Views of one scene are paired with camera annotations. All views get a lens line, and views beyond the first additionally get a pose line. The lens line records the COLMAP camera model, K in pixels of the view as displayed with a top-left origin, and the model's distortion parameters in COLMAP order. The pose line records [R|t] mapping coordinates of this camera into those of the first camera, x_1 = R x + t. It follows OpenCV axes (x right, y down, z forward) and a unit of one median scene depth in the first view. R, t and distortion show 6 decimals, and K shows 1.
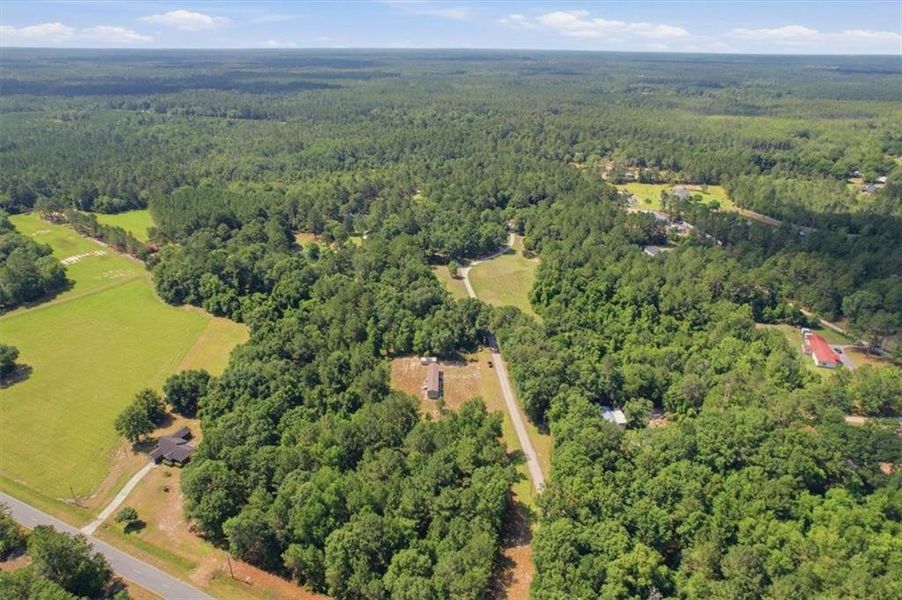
lens RADIAL K [[613.4, 0, 451.0], [0, 613.4, 300.0], [0, 0, 1]] dist [-0.079326, 0.093908]
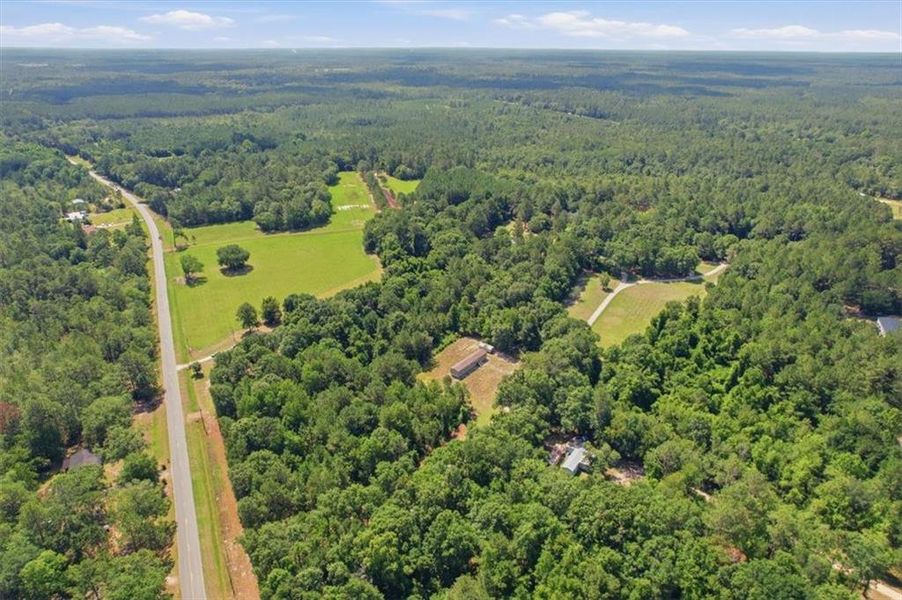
lens RADIAL K [[613.4, 0, 451.0], [0, 613.4, 300.0], [0, 0, 1]] dist [-0.079326, 0.093908]
pose [[0.771600, 0.247580, -0.585950, 0.429564], [-0.250716, 0.964948, 0.077564, -0.037757], [0.584615, 0.087058, 0.806627, 0.094334]]
